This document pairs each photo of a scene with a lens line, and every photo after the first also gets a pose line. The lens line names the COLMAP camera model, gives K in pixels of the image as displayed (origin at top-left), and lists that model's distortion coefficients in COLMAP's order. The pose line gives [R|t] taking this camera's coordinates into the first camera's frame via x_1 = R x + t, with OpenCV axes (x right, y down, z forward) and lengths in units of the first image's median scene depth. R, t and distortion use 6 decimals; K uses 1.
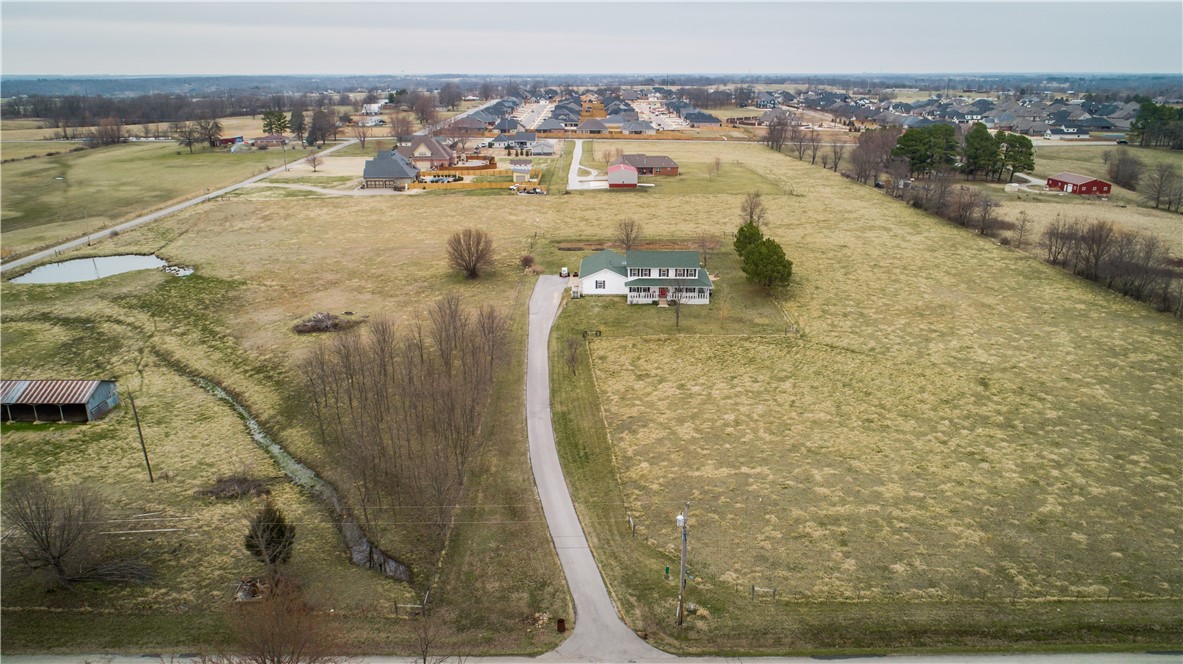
lens RADIAL K [[791.8, 0, 589.8], [0, 791.8, 333.1], [0, 0, 1]] dist [-0.017042, 0.012874]
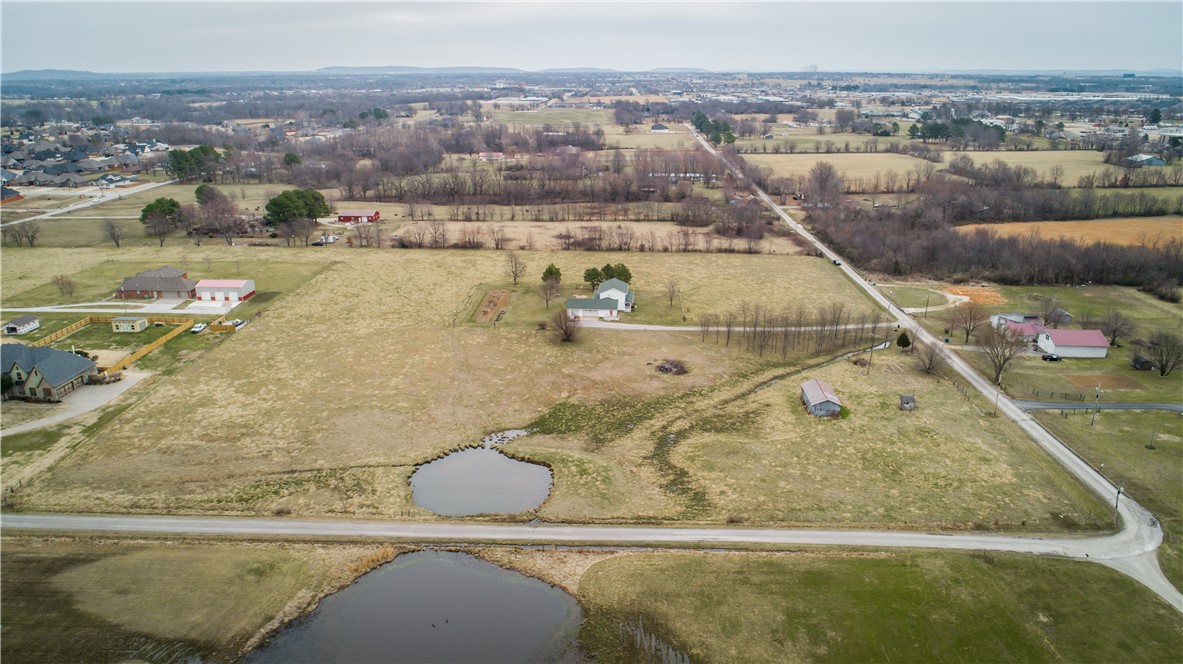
lens RADIAL K [[791.8, 0, 591.3], [0, 791.8, 331.6], [0, 0, 1]] dist [-0.017042, 0.012874]
pose [[0.042622, -0.313373, 0.948673, -1.726538], [0.314077, 0.905600, 0.285034, -0.550898], [-0.948440, 0.285808, 0.137022, 0.839860]]
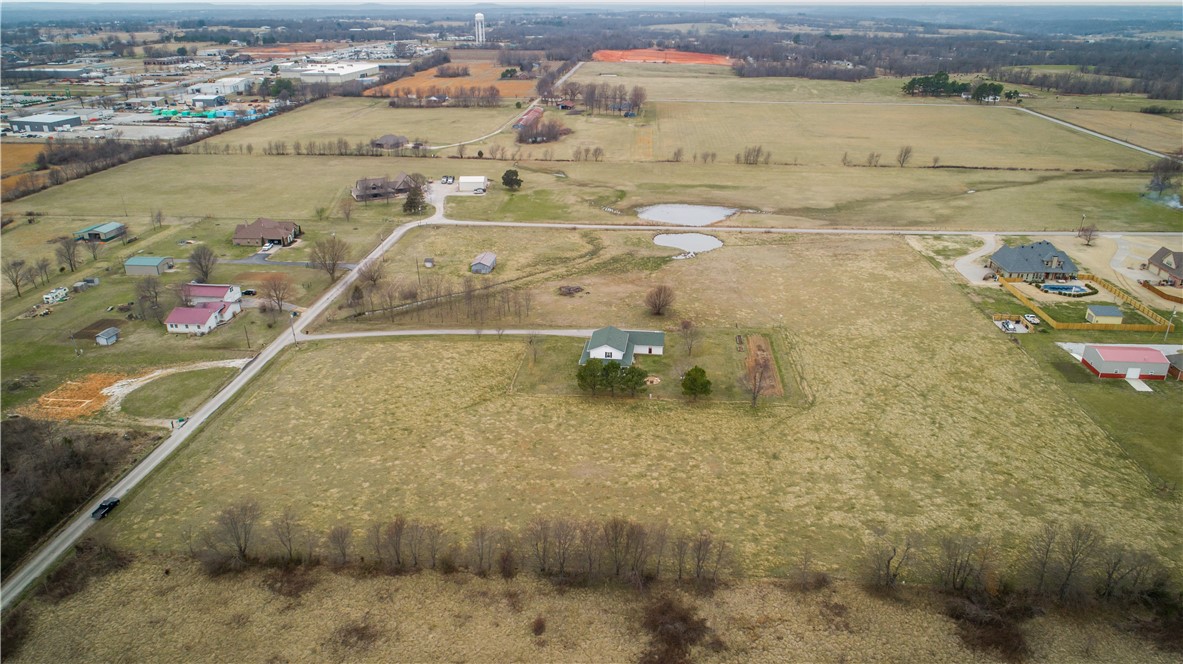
lens RADIAL K [[791.8, 0, 591.2], [0, 791.8, 334.1], [0, 0, 1]] dist [-0.017042, 0.012874]
pose [[-0.089457, 0.391113, -0.915985, 1.450521], [-0.313442, 0.861888, 0.398626, -0.686570], [0.945384, 0.322768, 0.045489, 0.915520]]
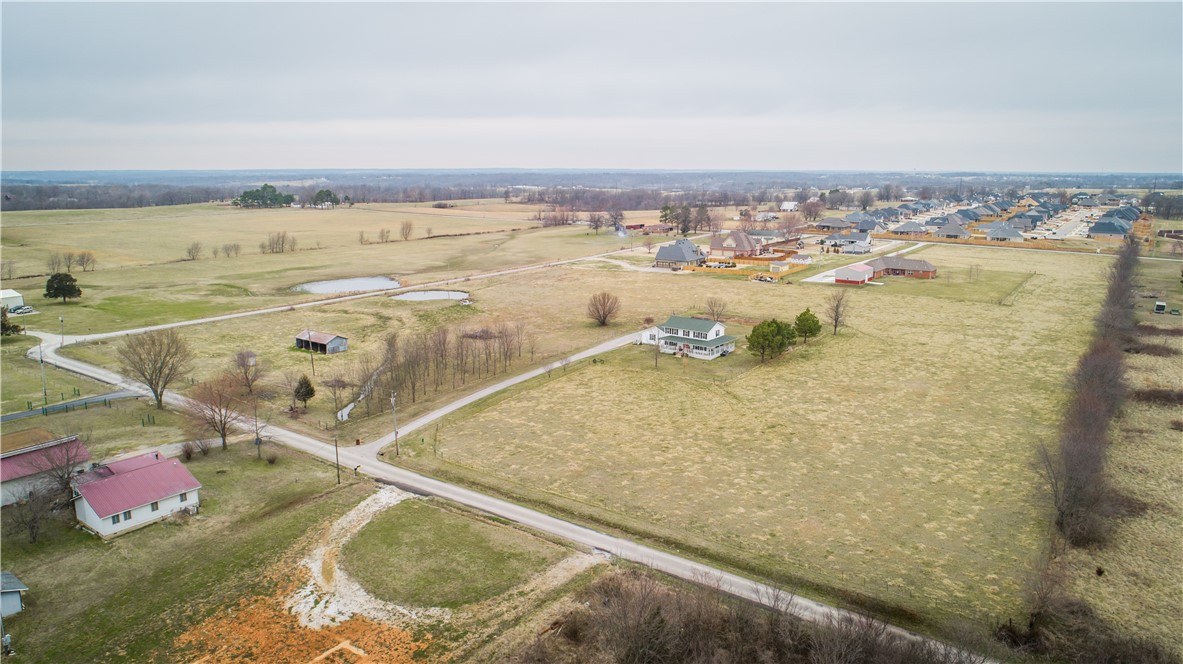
lens RADIAL K [[791.8, 0, 587.2], [0, 791.8, 331.4], [0, 0, 1]] dist [-0.017042, 0.012874]
pose [[0.810366, 0.121626, -0.573162, 0.736109], [-0.186845, 0.980789, -0.056045, 0.029067], [0.555334, 0.152509, 0.817524, -0.217995]]
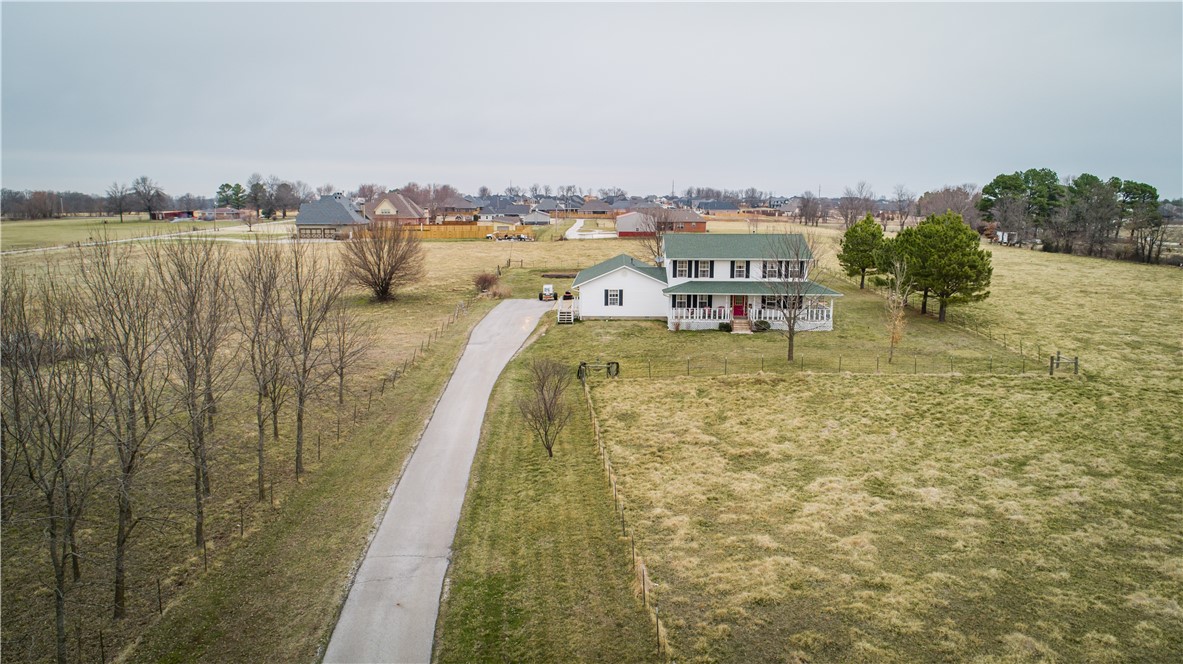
lens RADIAL K [[791.8, 0, 589.5], [0, 791.8, 332.9], [0, 0, 1]] dist [-0.017042, 0.012874]
pose [[0.999984, 0.004583, -0.003394, -0.000637], [-0.005049, 0.988176, -0.153239, 0.041102], [0.002651, 0.153254, 0.988183, 0.503840]]
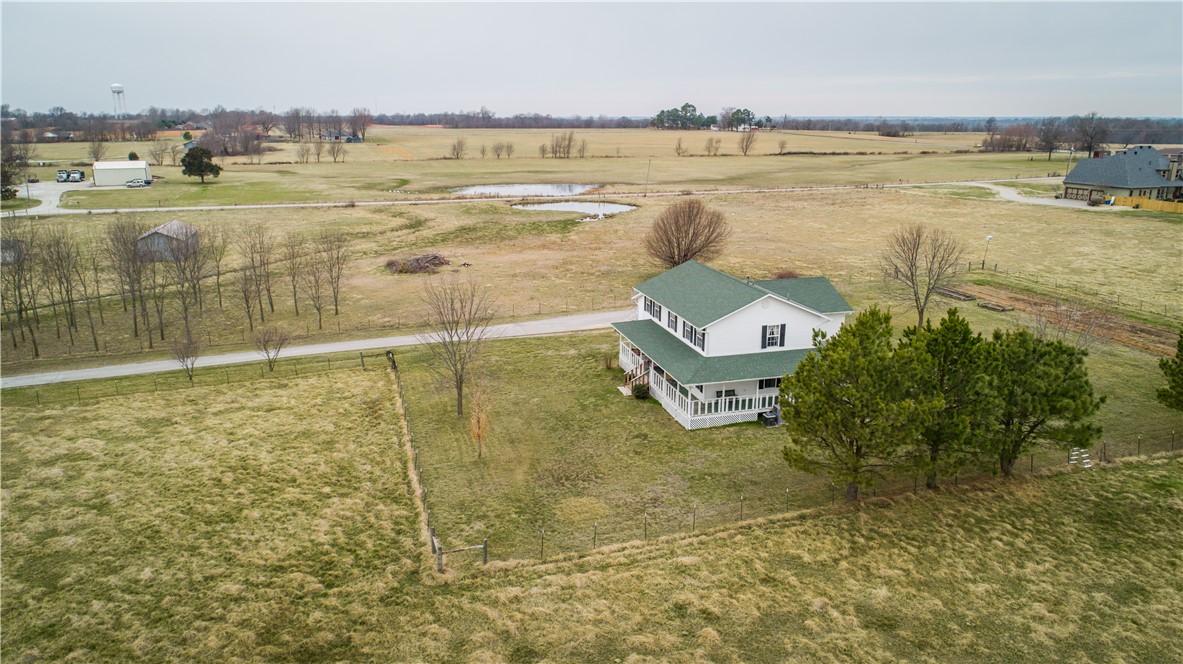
lens RADIAL K [[791.8, 0, 591.0], [0, 791.8, 332.0], [0, 0, 1]] dist [-0.017042, 0.012874]
pose [[0.301715, 0.254826, -0.918712, 0.450926], [-0.302104, 0.939515, 0.161382, -0.122474], [0.904268, 0.228855, 0.360450, 0.812420]]
